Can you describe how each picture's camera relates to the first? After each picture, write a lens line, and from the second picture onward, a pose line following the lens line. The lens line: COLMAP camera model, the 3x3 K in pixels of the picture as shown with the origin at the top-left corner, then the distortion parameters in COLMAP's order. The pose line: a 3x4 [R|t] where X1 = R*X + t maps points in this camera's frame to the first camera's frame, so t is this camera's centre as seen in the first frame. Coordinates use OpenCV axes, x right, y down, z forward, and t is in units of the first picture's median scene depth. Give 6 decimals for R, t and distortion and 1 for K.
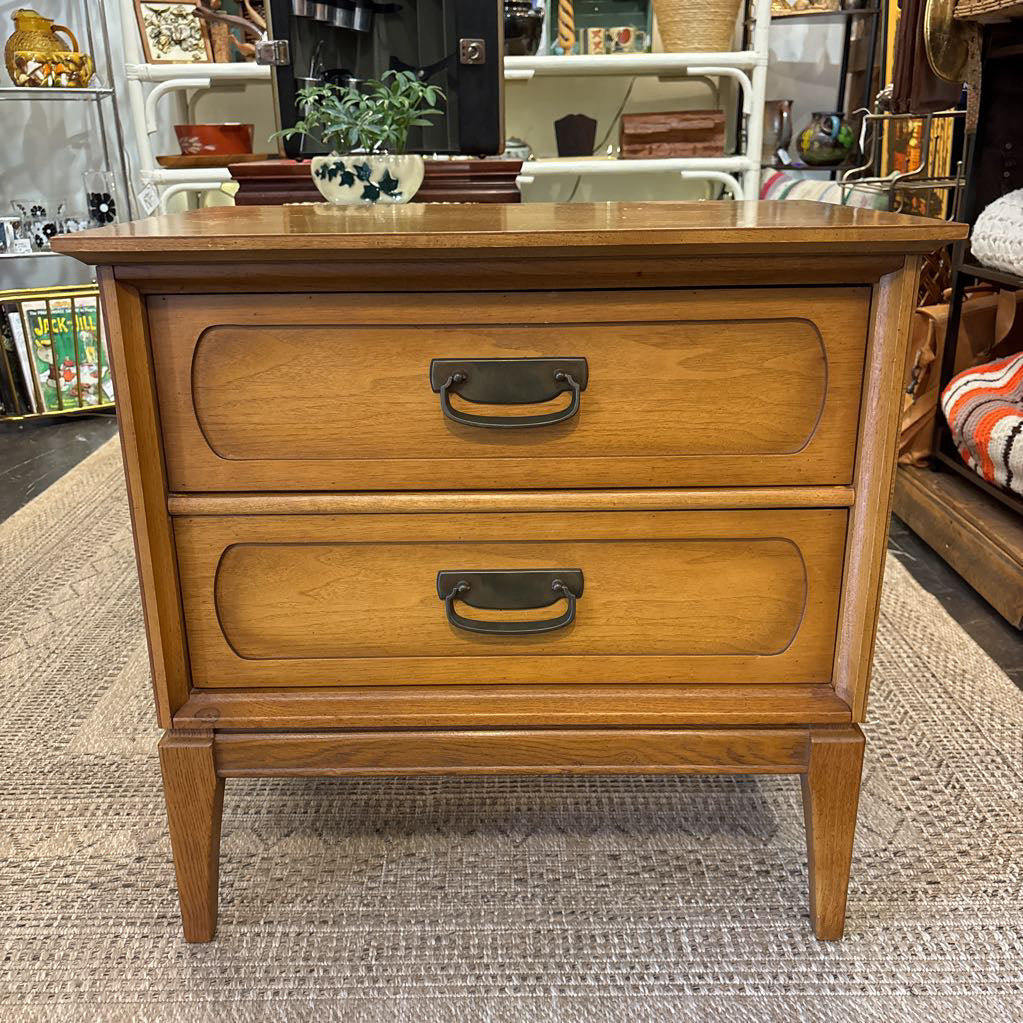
lens RADIAL K [[1047.4, 0, 506.1], [0, 1047.4, 520.8], [0, 0, 1]] dist [0.017135, 0.000000]
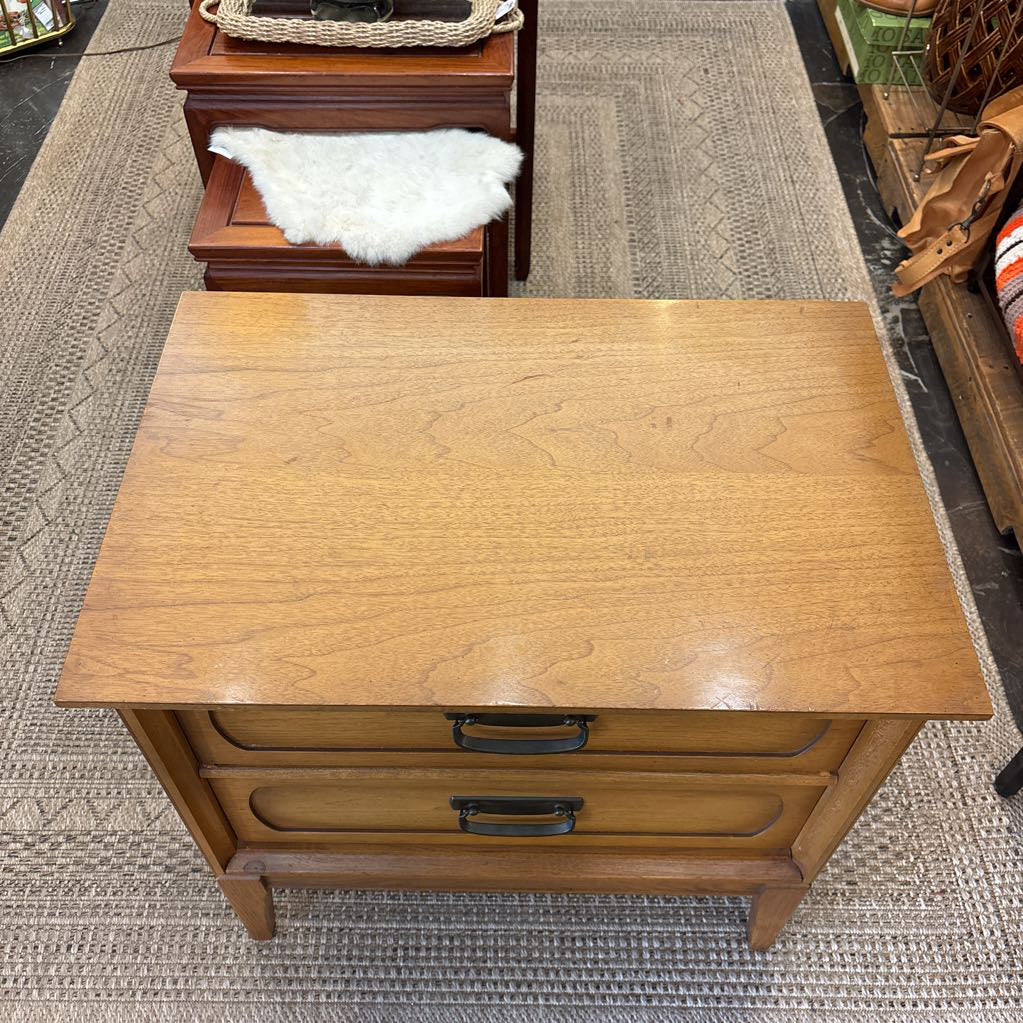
lens RADIAL K [[1047.4, 0, 510.4], [0, 1047.4, 519.7], [0, 0, 1]] dist [0.017135, 0.000000]
pose [[0.999720, 0.019053, 0.013998, -0.019523], [-0.023587, 0.844191, 0.535523, -0.661337], [-0.001613, -0.535703, 0.844405, 0.186719]]
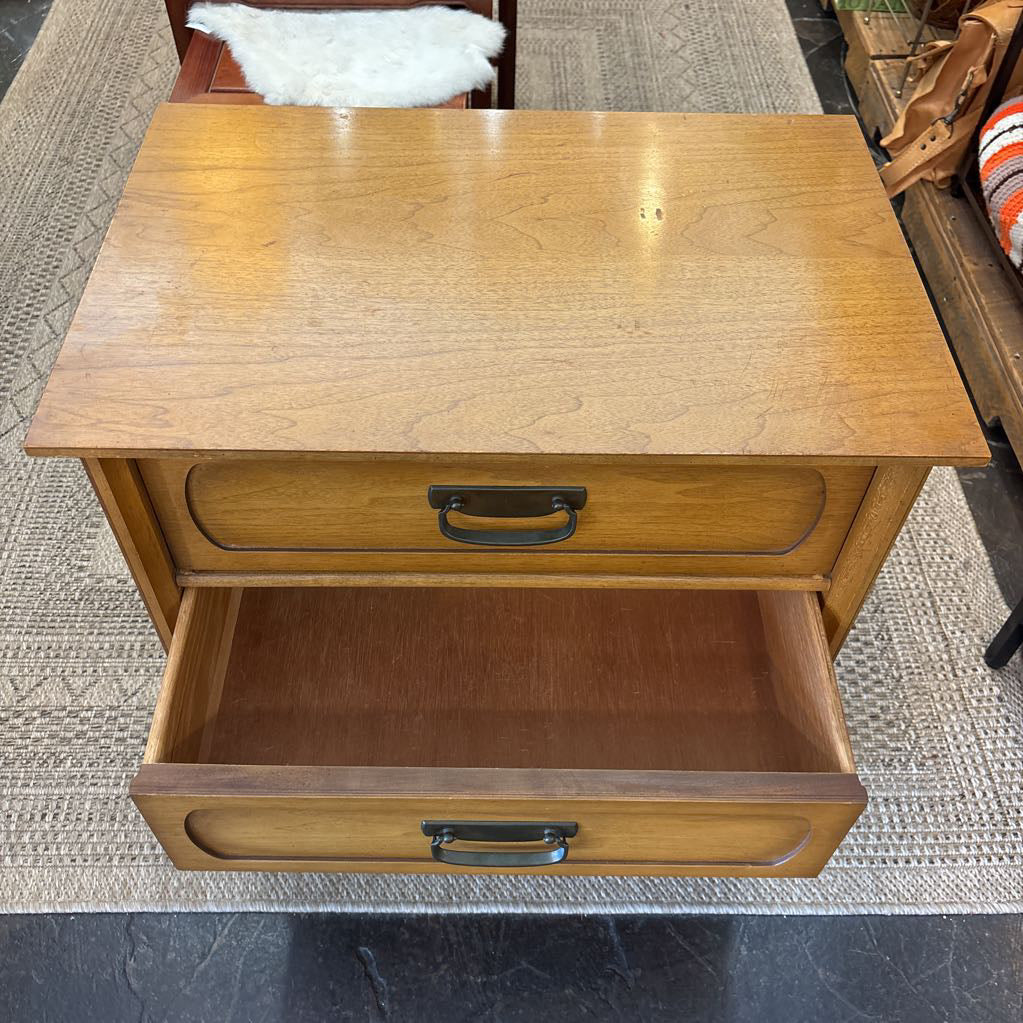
lens RADIAL K [[1047.4, 0, 509.0], [0, 1047.4, 523.7], [0, 0, 1]] dist [0.017135, 0.000000]
pose [[0.999461, 0.014350, 0.029530, -0.019411], [-0.027677, 0.852069, 0.522697, -0.499109], [-0.017660, -0.523232, 0.852007, 0.108470]]
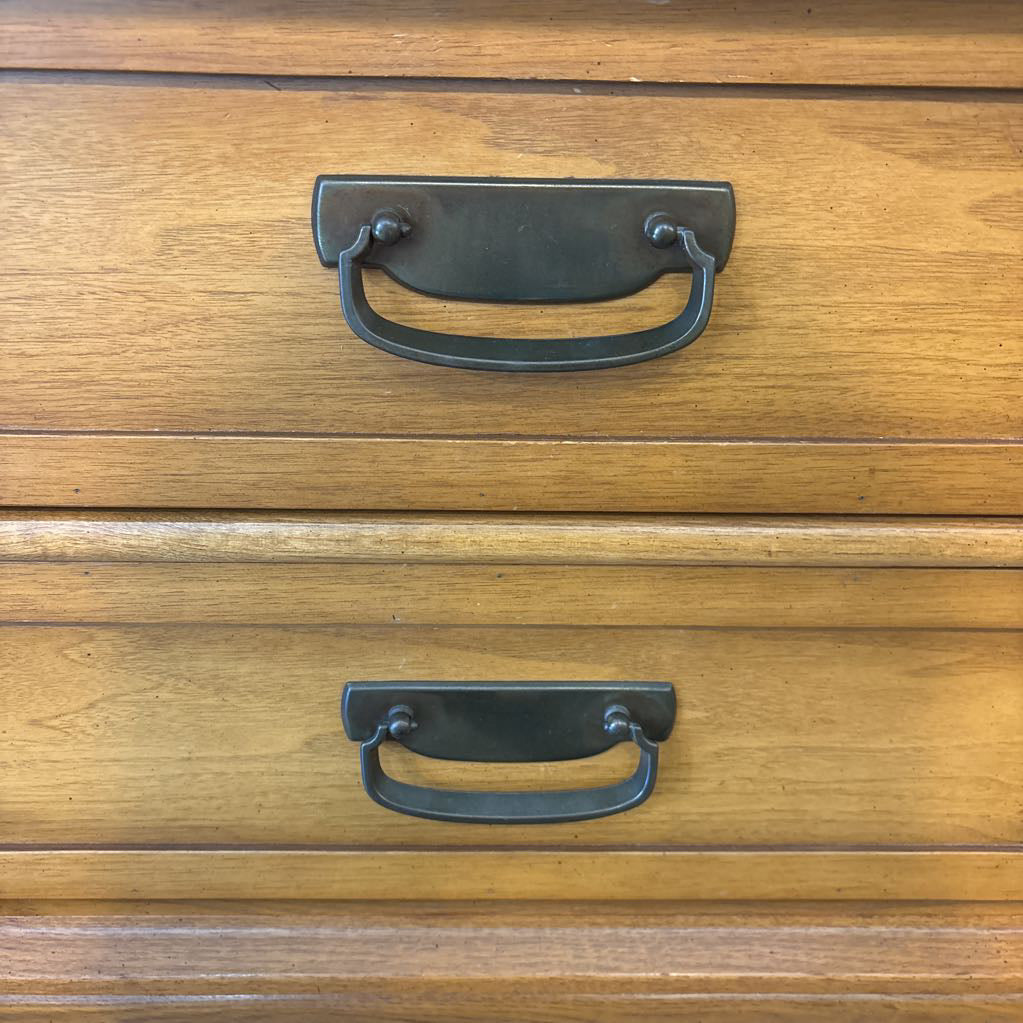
lens RADIAL K [[1072.9, 0, 512.9], [0, 1072.9, 516.0], [0, 0, 1]] dist [-0.007692, 0.000000]
pose [[0.999251, 0.019805, 0.033231, -0.009307], [-0.024178, 0.990301, 0.136816, -0.069584], [-0.030199, -0.137517, 0.990039, 0.471946]]
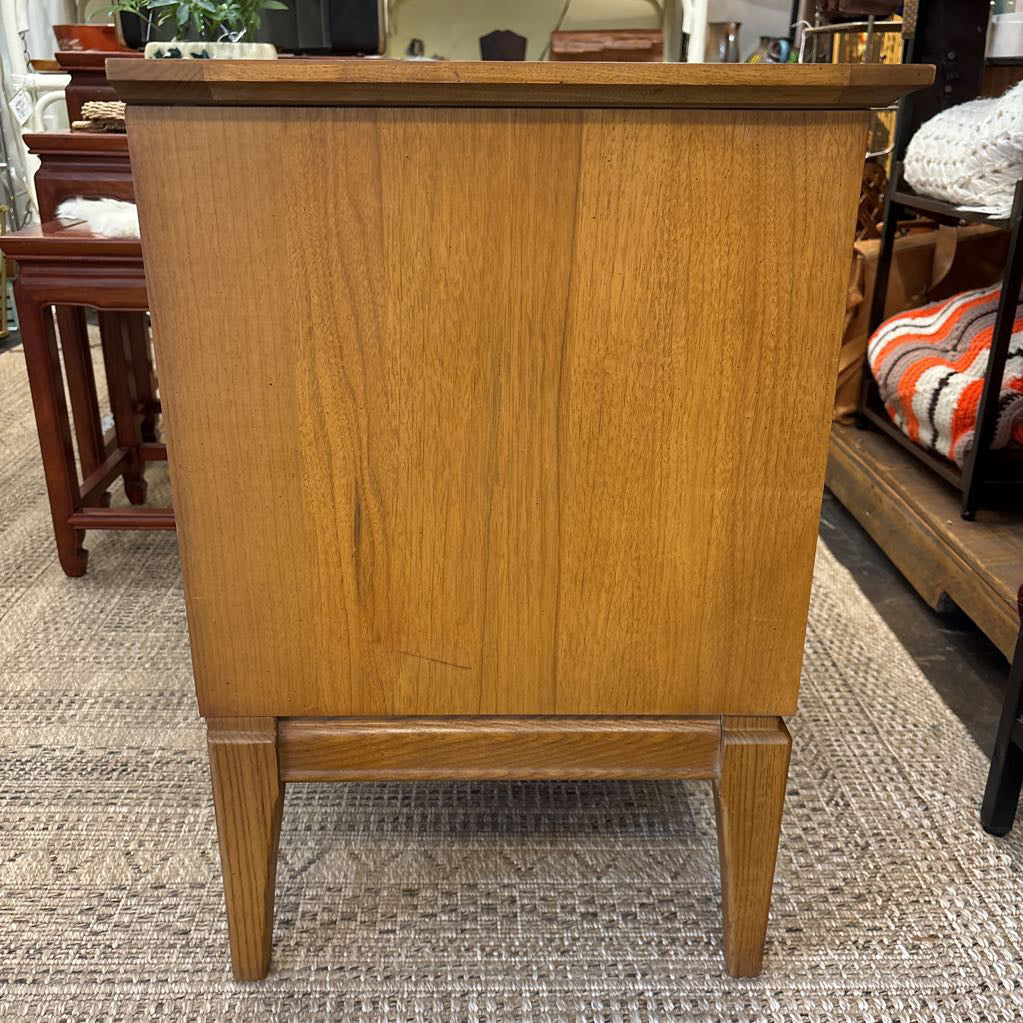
lens RADIAL K [[1047.4, 0, 511.5], [0, 1047.4, 518.9], [0, 0, 1]] dist [0.017135, 0.000000]
pose [[0.999373, 0.018847, 0.029985, 0.155805], [-0.020063, 0.998966, 0.040792, -0.002648], [-0.029185, -0.041368, 0.998718, 0.206038]]
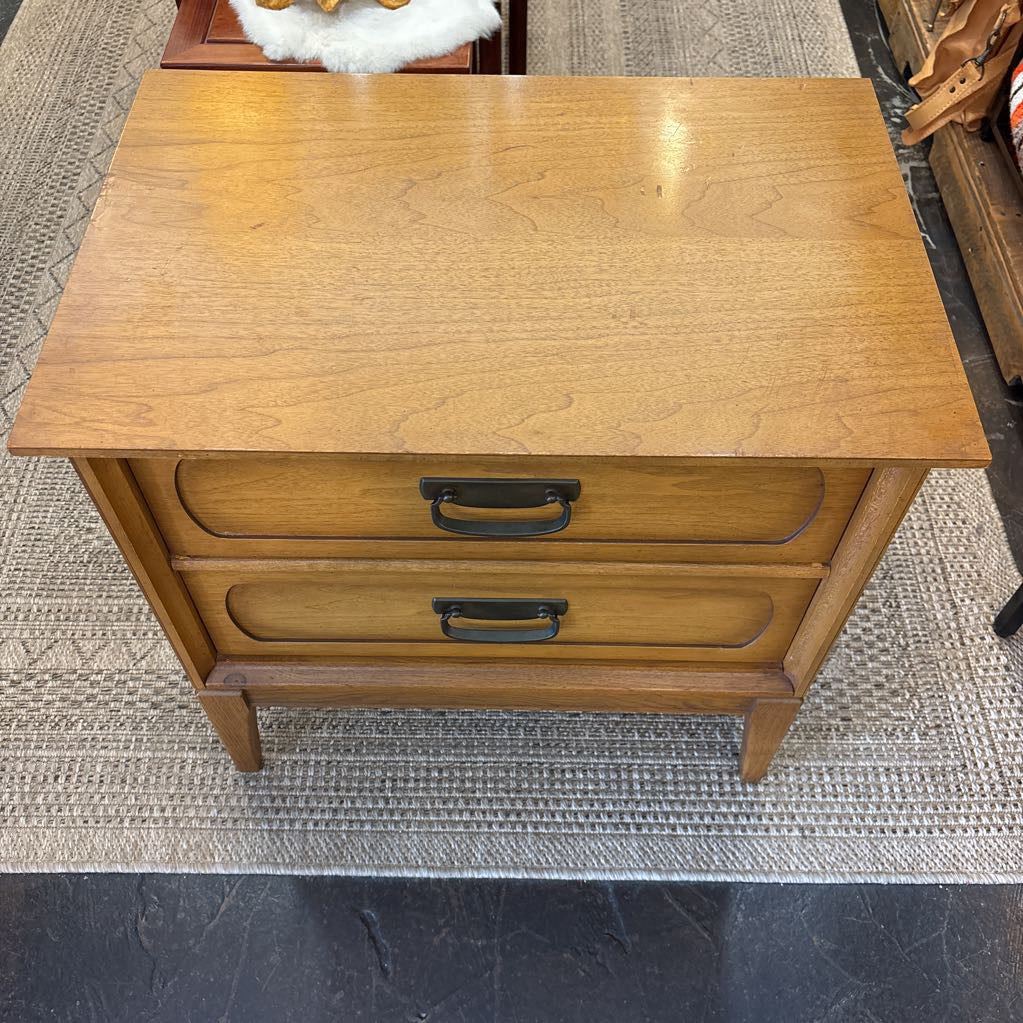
lens RADIAL K [[1047.4, 0, 510.3], [0, 1047.4, 526.4], [0, 0, 1]] dist [0.017135, 0.000000]
pose [[0.999829, 0.016600, 0.008088, 0.004020], [-0.018197, 0.811293, 0.584356, -0.535876], [0.003138, -0.584403, 0.811457, 0.141950]]
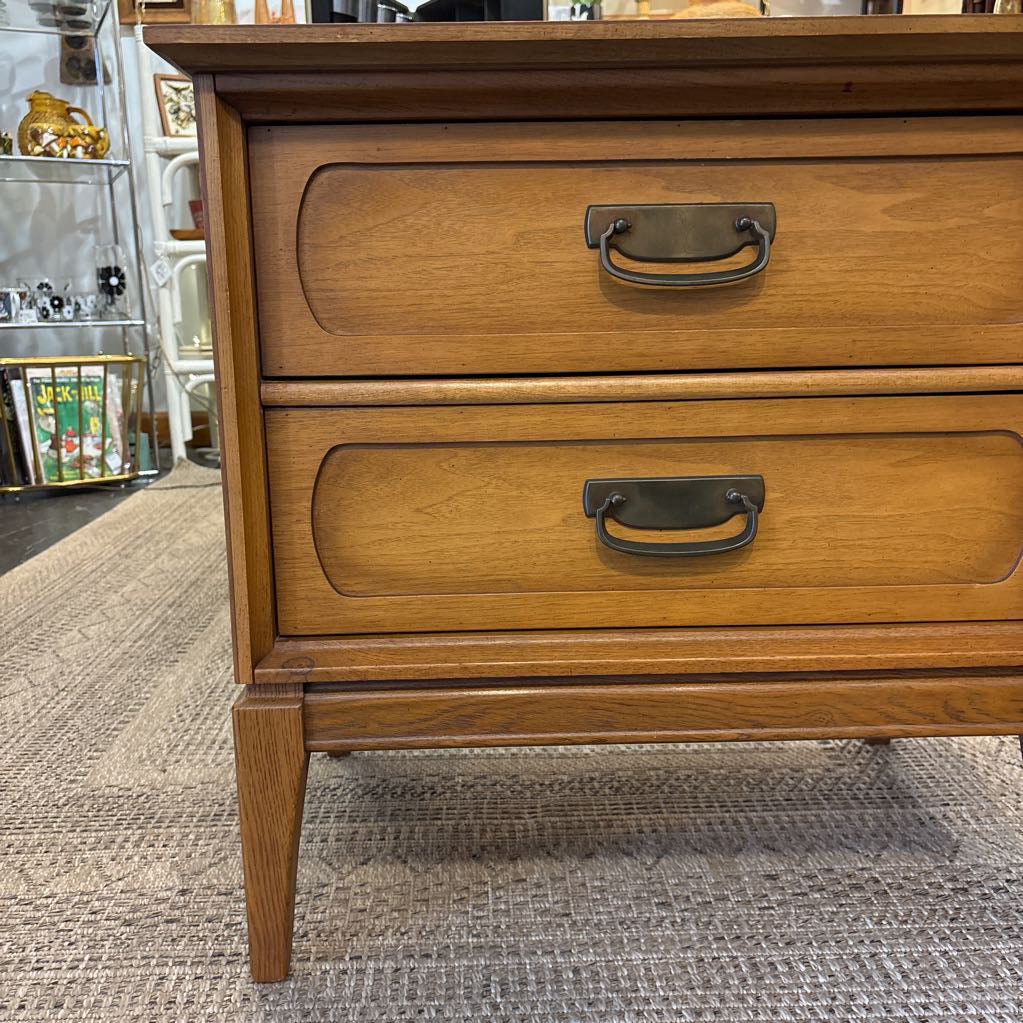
lens RADIAL K [[1047.4, 0, 510.8], [0, 1047.4, 517.2], [0, 0, 1]] dist [0.017135, 0.000000]
pose [[0.999588, -0.009765, 0.026995, -0.122226], [0.013394, 0.990384, -0.137694, 0.158007], [-0.025391, 0.137999, 0.990107, 0.165085]]
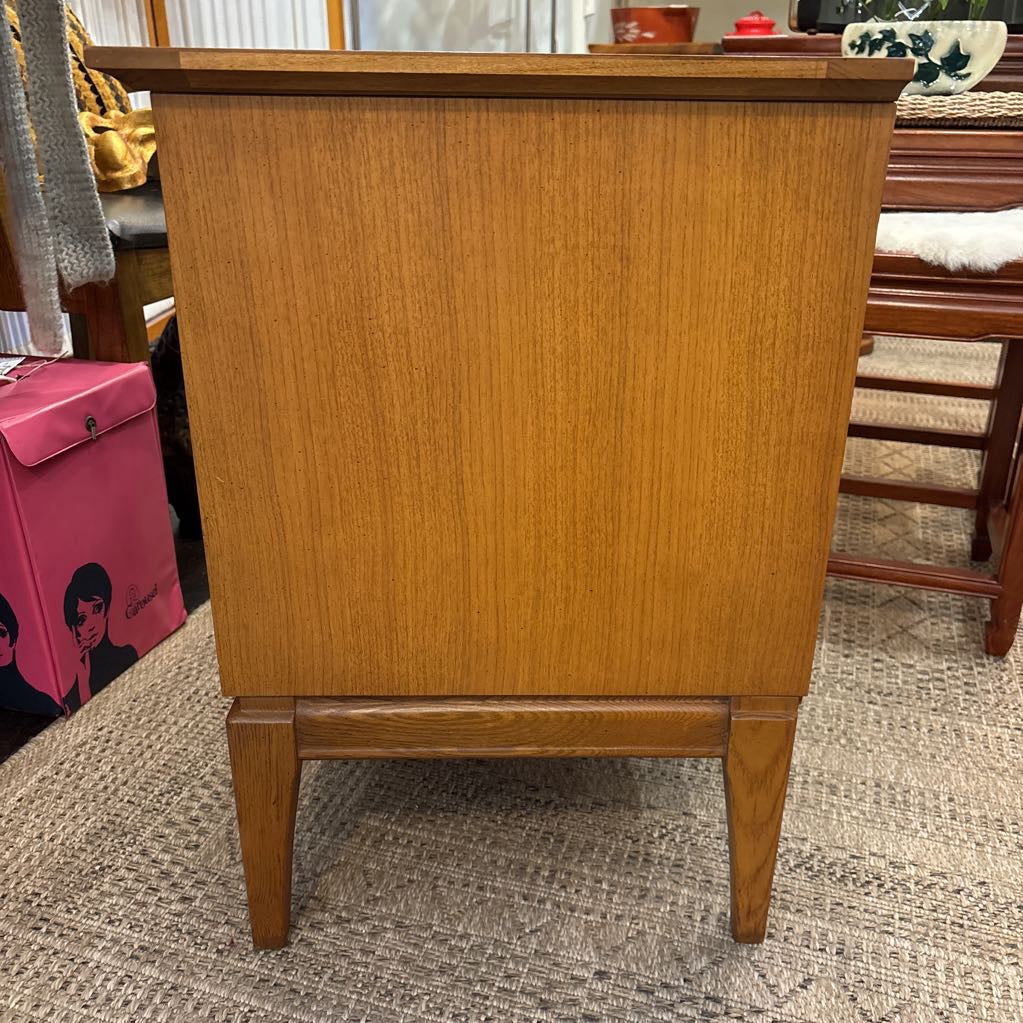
lens RADIAL K [[1047.4, 0, 512.9], [0, 1047.4, 521.2], [0, 0, 1]] dist [0.017135, 0.000000]
pose [[0.952008, 0.141063, -0.271629, -0.263242], [-0.122560, 0.988899, 0.084009, -0.043080], [0.280465, -0.046687, 0.958728, 0.312914]]
